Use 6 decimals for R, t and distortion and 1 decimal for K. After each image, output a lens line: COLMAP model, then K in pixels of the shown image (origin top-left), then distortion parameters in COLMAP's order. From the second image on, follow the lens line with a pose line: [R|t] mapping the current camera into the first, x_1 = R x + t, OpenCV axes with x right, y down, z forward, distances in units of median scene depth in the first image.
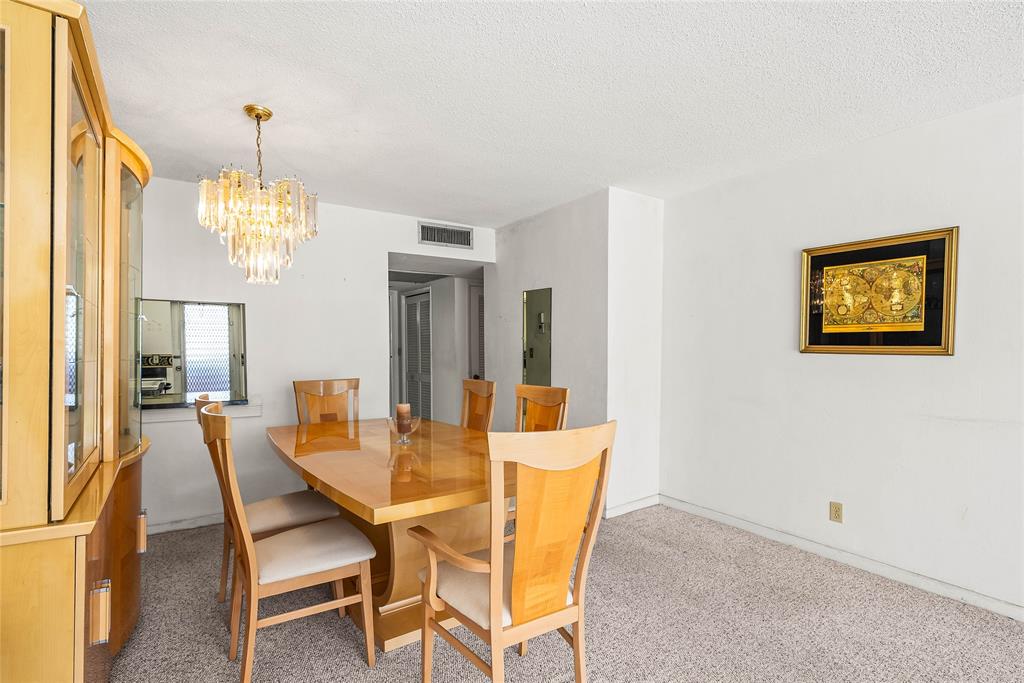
lens RADIAL K [[498.9, 0, 510.9], [0, 498.9, 365.2], [0, 0, 1]] dist [0.005061, -0.000235]
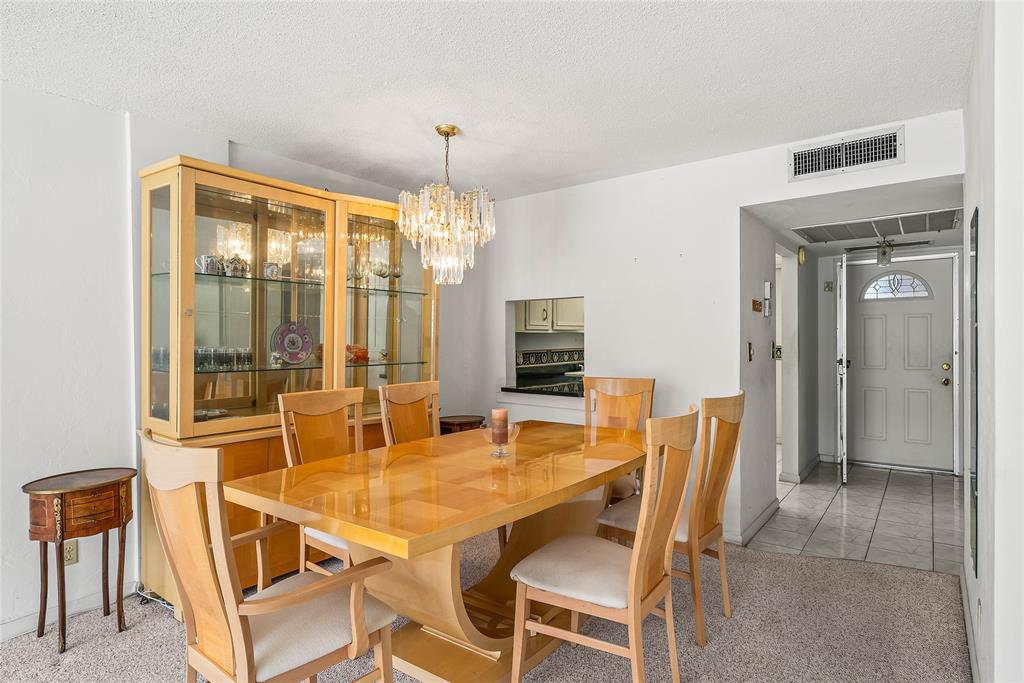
lens RADIAL K [[582.8, 0, 514.9], [0, 582.8, 339.0], [0, 0, 1]] dist [-0.002812, -0.000430]
pose [[0.333296, -0.006113, -0.942803, 0.669533], [-0.024474, 0.999586, -0.015133, -0.025032], [0.942505, 0.028118, 0.333008, 0.645130]]
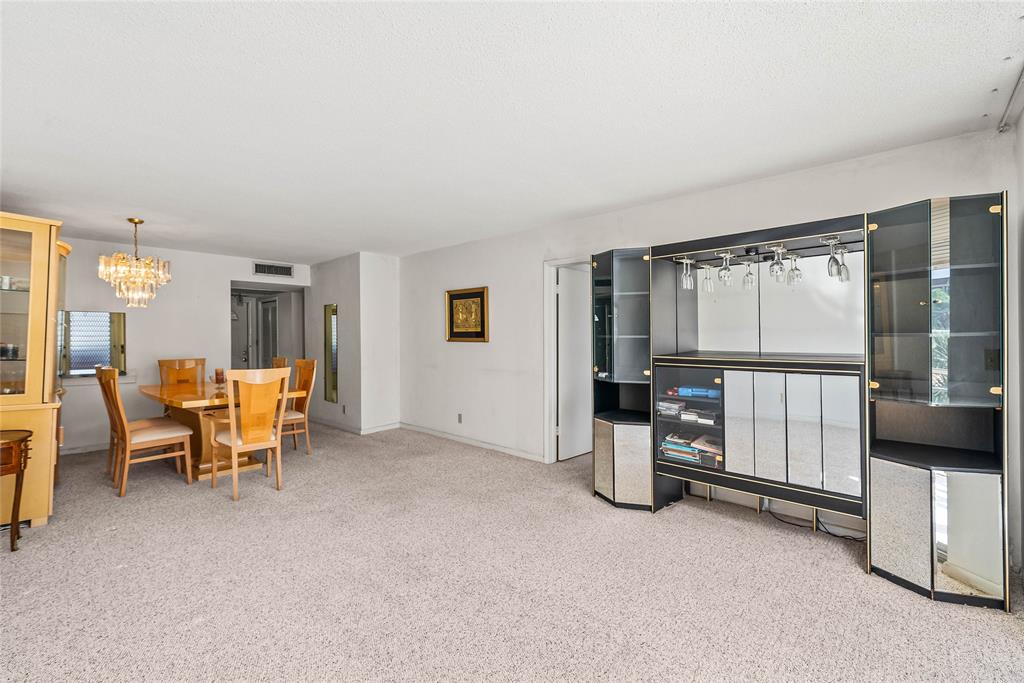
lens RADIAL K [[436.9, 0, 508.3], [0, 436.9, 336.8], [0, 0, 1]] dist [-0.000127, 0.000196]
pose [[0.973089, -0.002657, 0.230414, 0.462376], [0.011737, 0.999207, -0.038047, 0.029987], [-0.230131, 0.039727, 0.972349, -0.875089]]
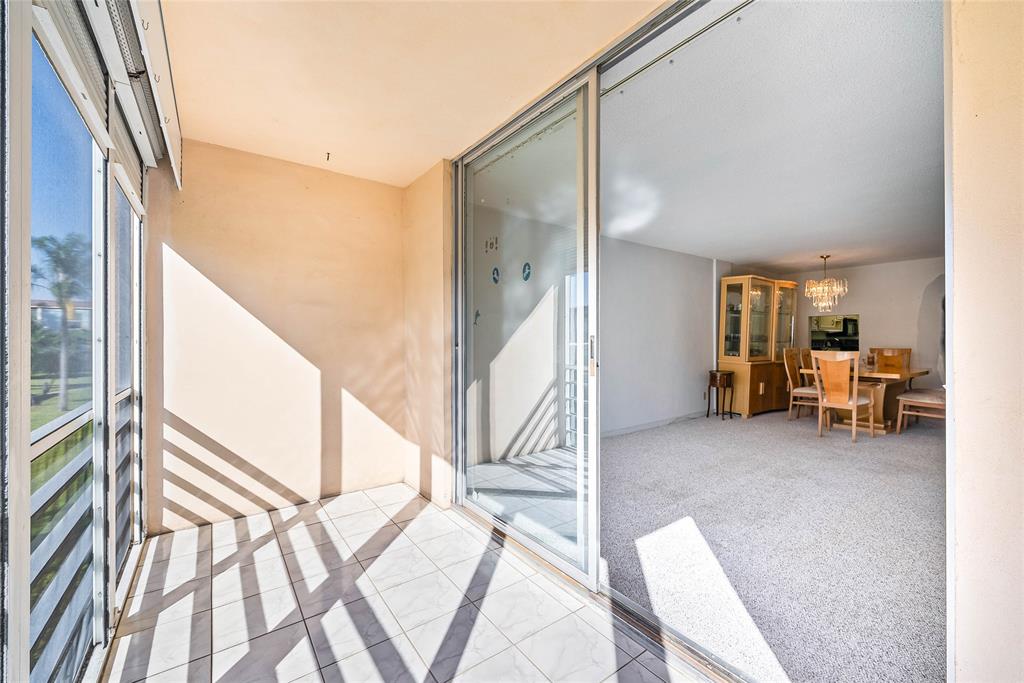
lens RADIAL K [[412.2, 0, 511.9], [0, 412.2, 340.6], [0, 0, 1]] dist [0.001983, 0.000124]
pose [[0.041042, 0.000025, -0.999157, 1.718430], [-0.040549, 0.999176, -0.001640, 0.082401], [0.998334, 0.040582, 0.041009, -0.880581]]
